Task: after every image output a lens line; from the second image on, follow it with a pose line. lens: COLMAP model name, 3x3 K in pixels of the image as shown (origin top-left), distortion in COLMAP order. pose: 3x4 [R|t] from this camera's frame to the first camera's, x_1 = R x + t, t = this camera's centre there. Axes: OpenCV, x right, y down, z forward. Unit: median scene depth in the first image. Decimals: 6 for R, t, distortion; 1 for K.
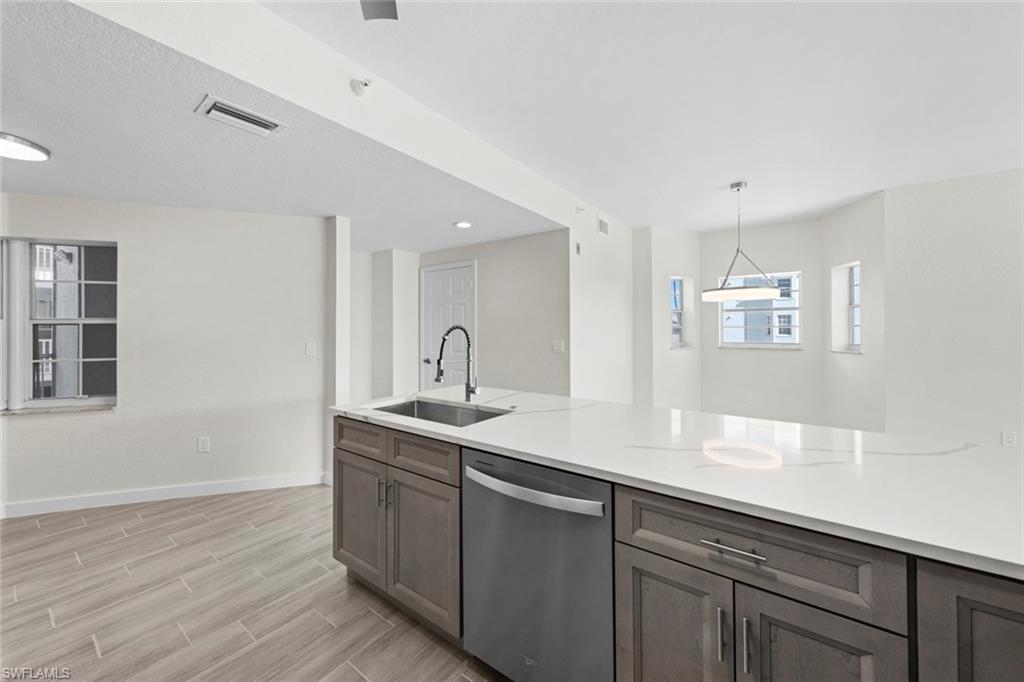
lens RADIAL K [[383.5, 0, 503.7], [0, 383.5, 317.6], [0, 0, 1]] dist [0.007052, -0.002277]
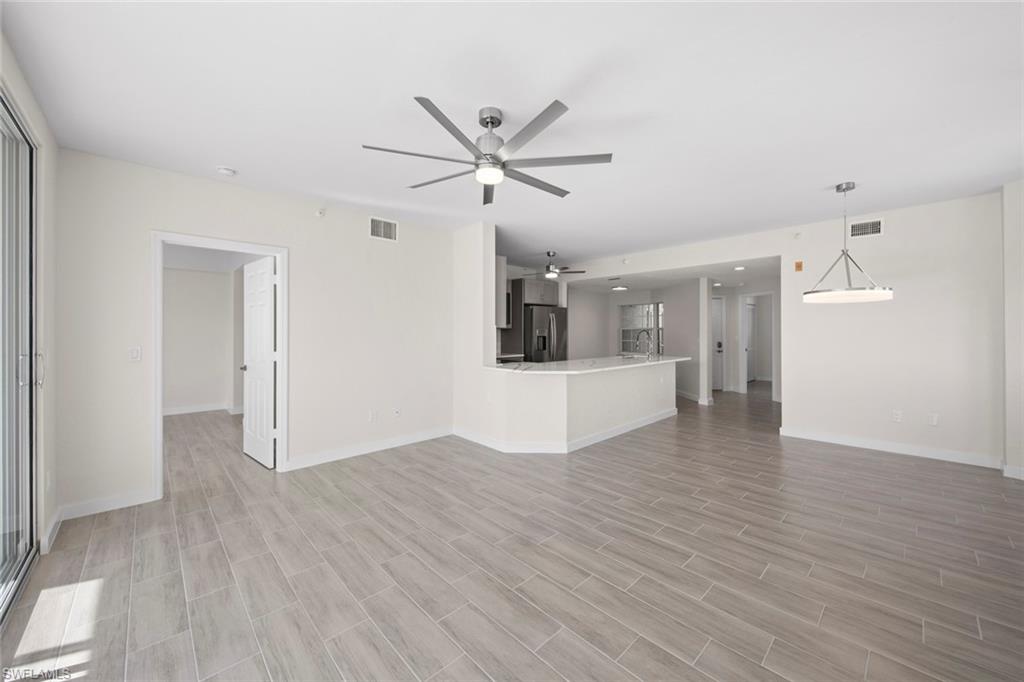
lens RADIAL K [[383.5, 0, 512.2], [0, 383.5, 330.4], [0, 0, 1]] dist [0.007052, -0.002277]
pose [[-0.172000, -0.000105, -0.985097, 1.690827], [0.035222, 0.999360, -0.006257, 0.001322], [0.984467, -0.035773, -0.171887, 0.317704]]
